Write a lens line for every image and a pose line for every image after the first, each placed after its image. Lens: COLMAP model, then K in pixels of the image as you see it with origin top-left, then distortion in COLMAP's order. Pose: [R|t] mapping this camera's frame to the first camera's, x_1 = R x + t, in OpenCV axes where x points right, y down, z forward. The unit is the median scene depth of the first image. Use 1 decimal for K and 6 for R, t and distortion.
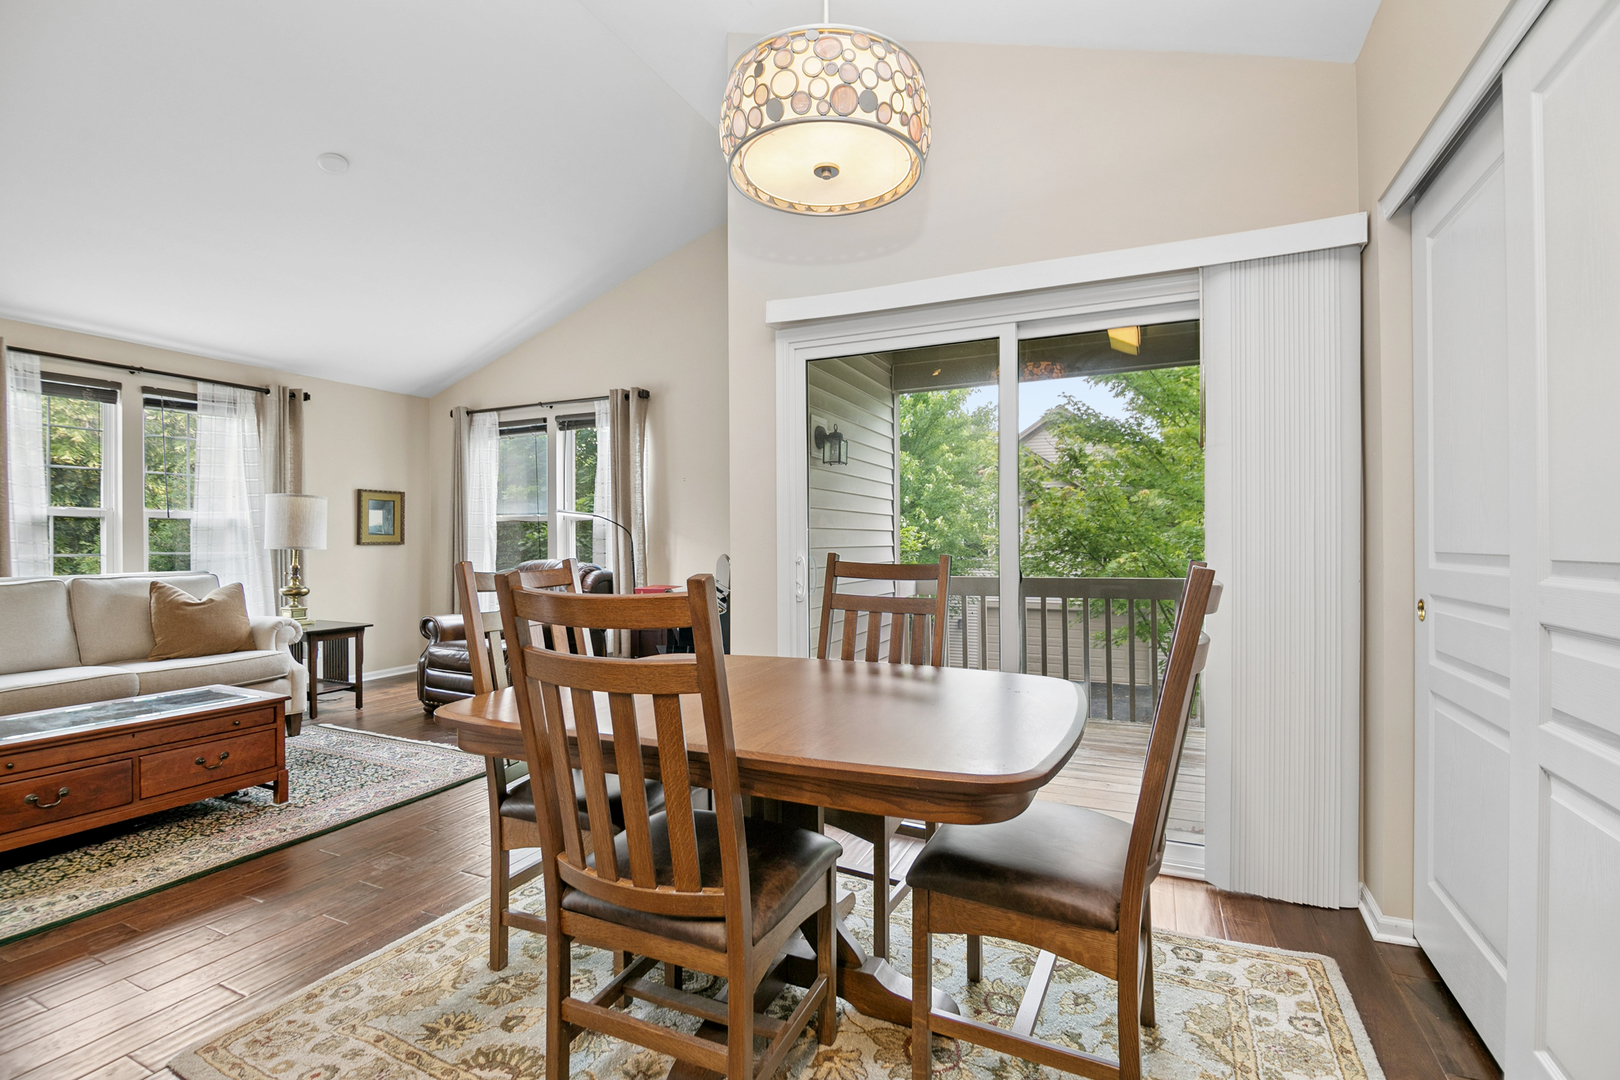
lens RADIAL K [[731.1, 0, 810.0], [0, 731.1, 540.0], [0, 0, 1]] dist [-0.001914, -0.009706]
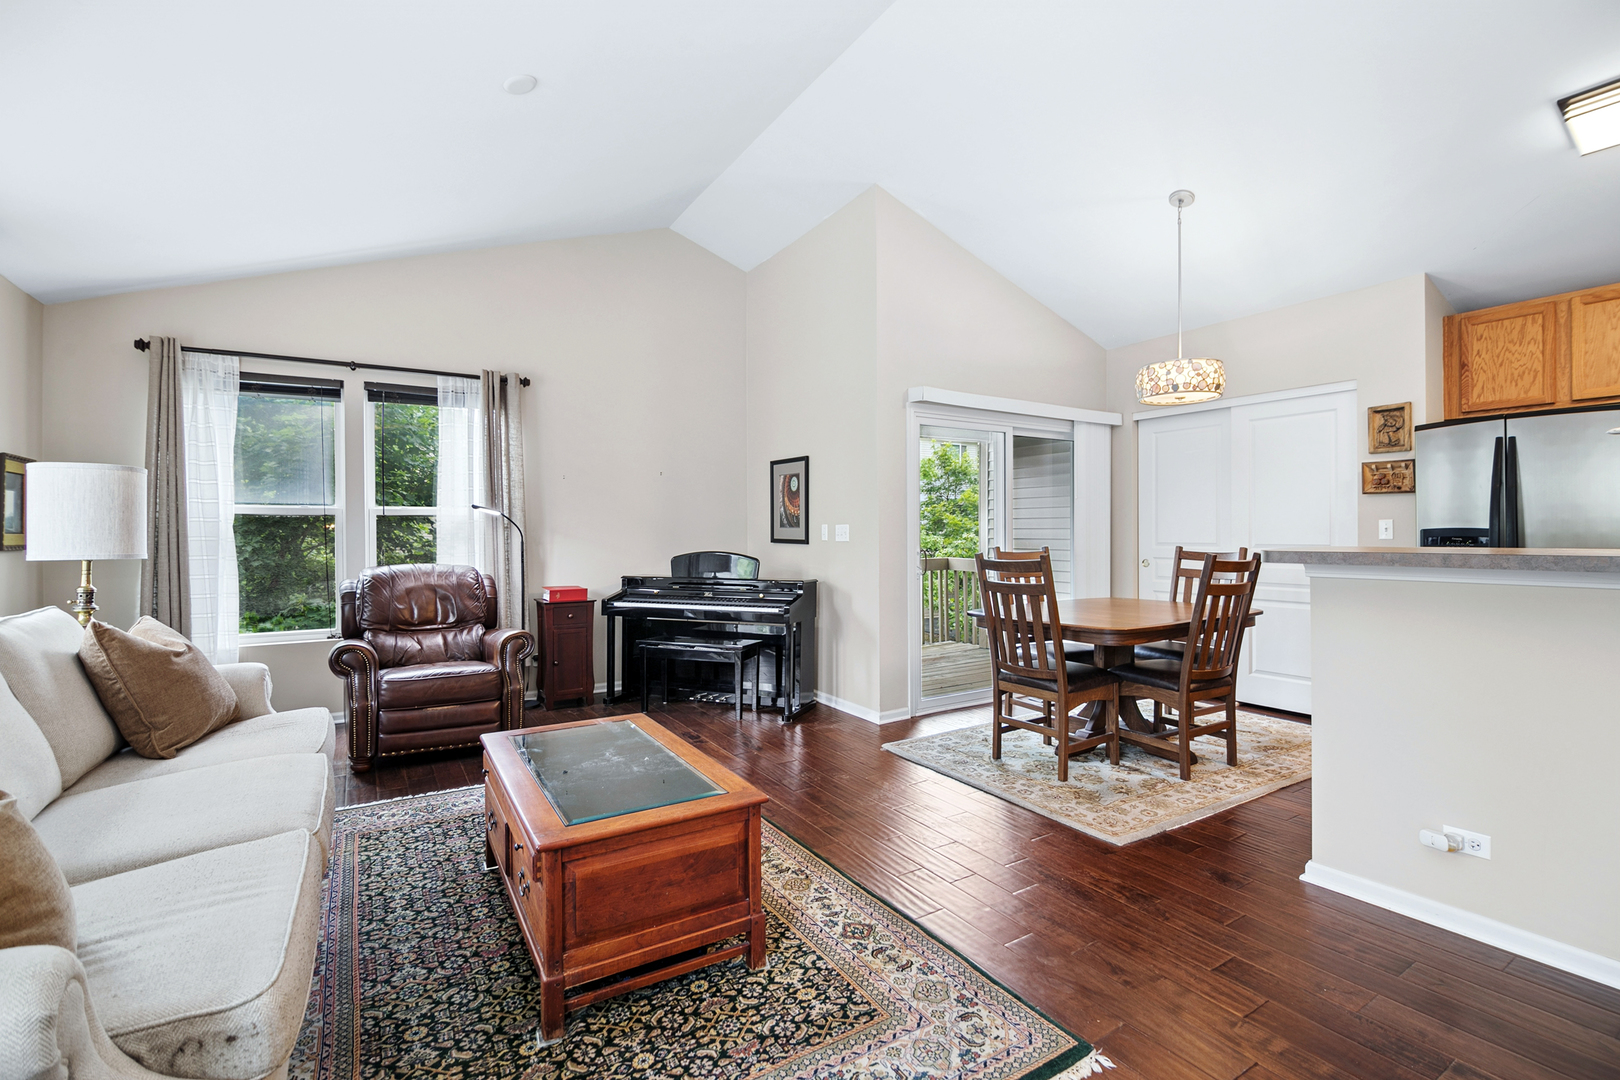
lens RADIAL K [[722.6, 0, 809.3], [0, 722.6, 532.2], [0, 0, 1]] dist [-0.003000, -0.009293]
pose [[0.557092, -0.000812, 0.830450, -0.784089], [0.002249, 0.999997, -0.000531, -0.007277], [-0.830448, 0.002163, 0.557093, 0.185788]]
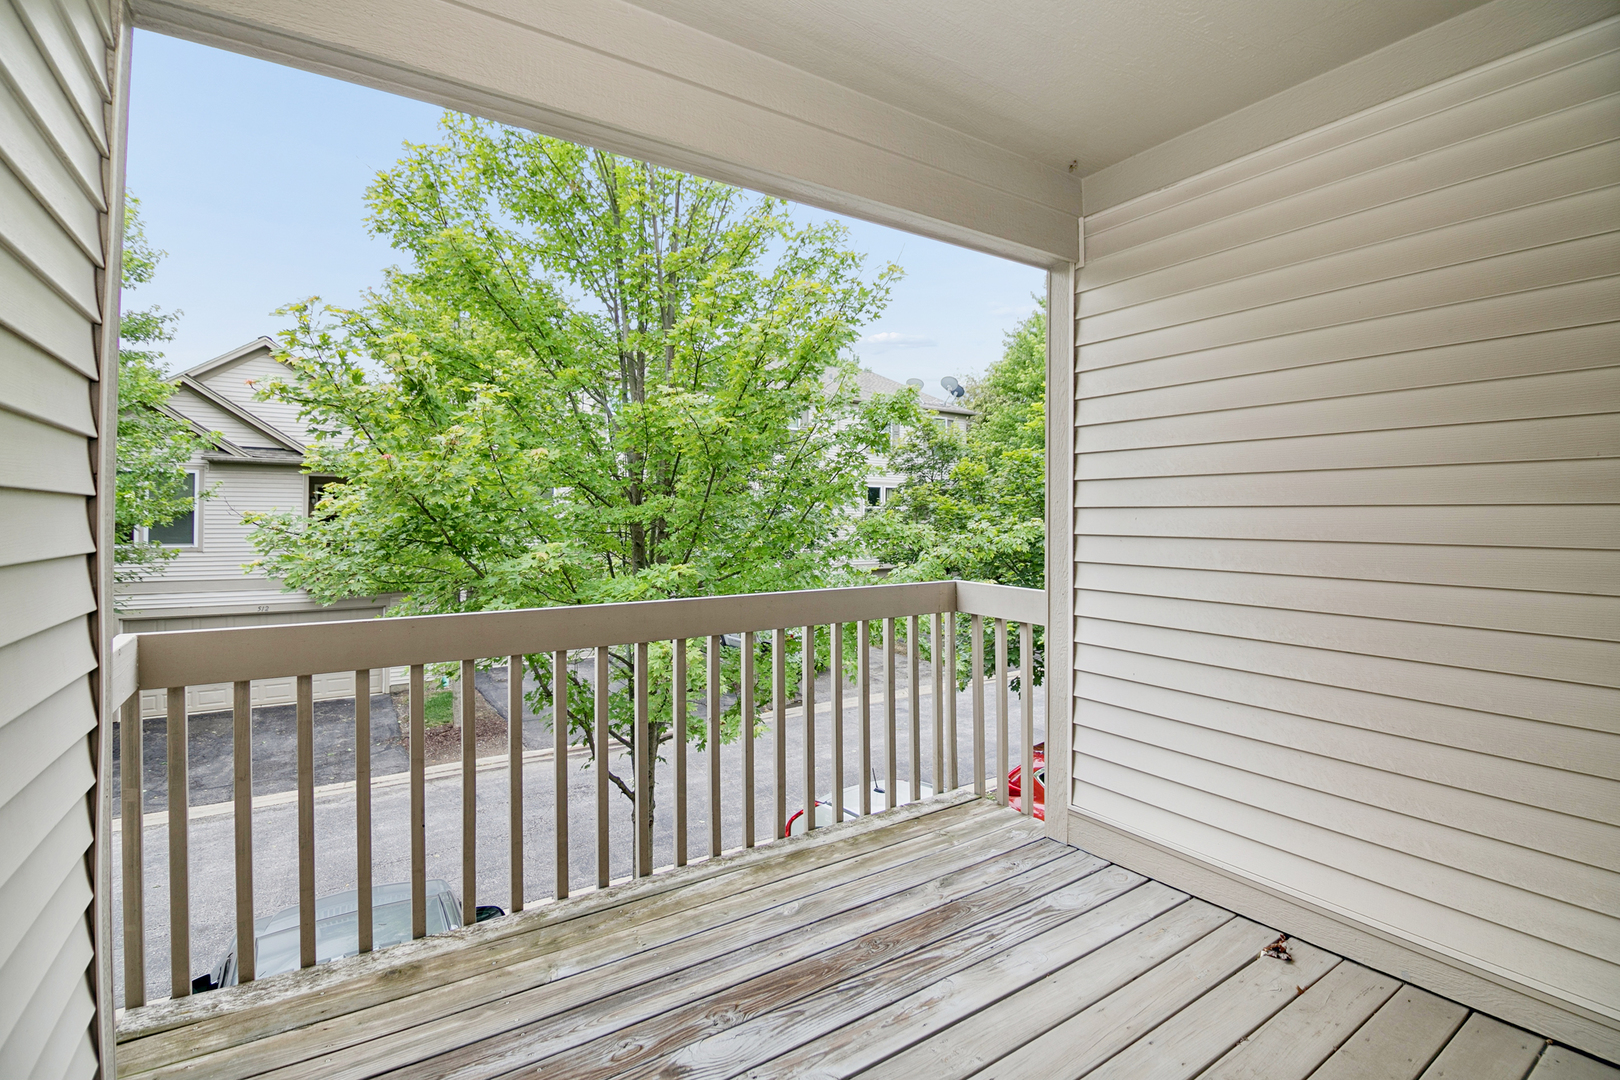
lens RADIAL K [[722.6, 0, 809.3], [0, 722.6, 532.2], [0, 0, 1]] dist [-0.003000, -0.009293]
pose [[0.534107, -0.010470, 0.845352, 0.012851], [-0.006620, 0.999841, 0.016566, -0.006128], [-0.845391, -0.014445, 0.533953, 0.548381]]
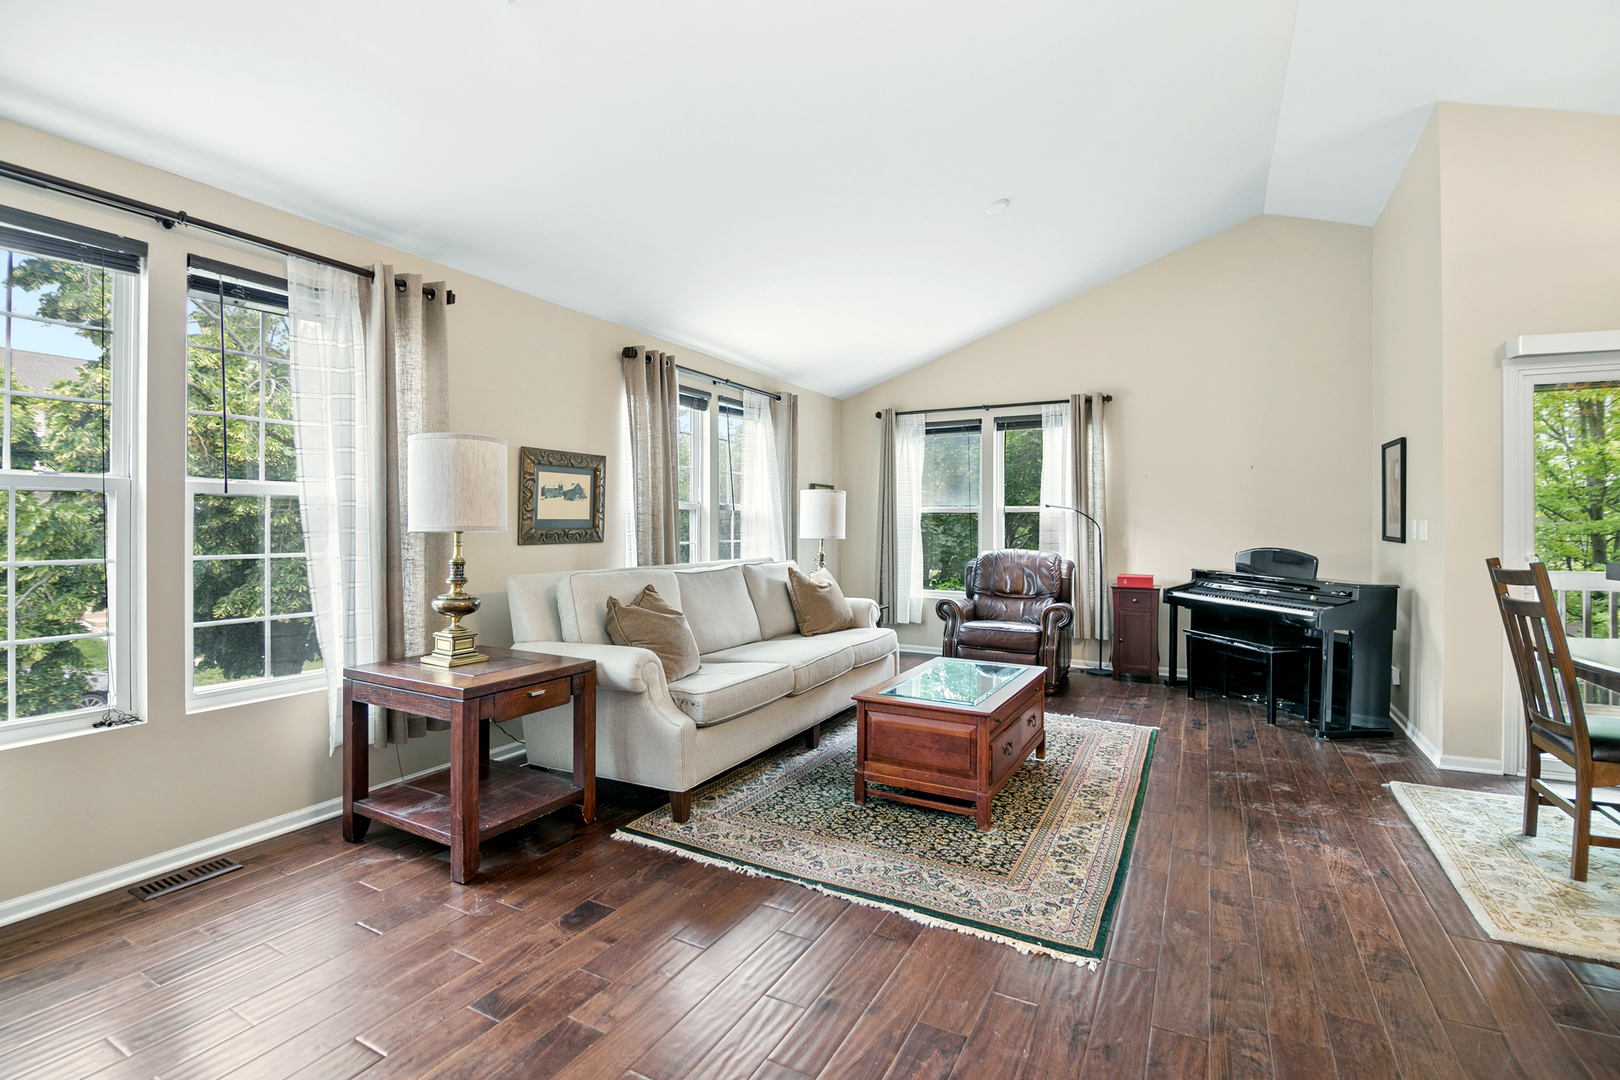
lens RADIAL K [[732.2, 0, 811.2], [0, 732.2, 518.2], [0, 0, 1]] dist [-0.002010, -0.008456]
pose [[0.997610, 0.005248, -0.068900, -0.589498], [-0.005792, 0.999954, -0.007698, -0.009455], [0.068857, 0.008078, 0.997594, -0.122338]]
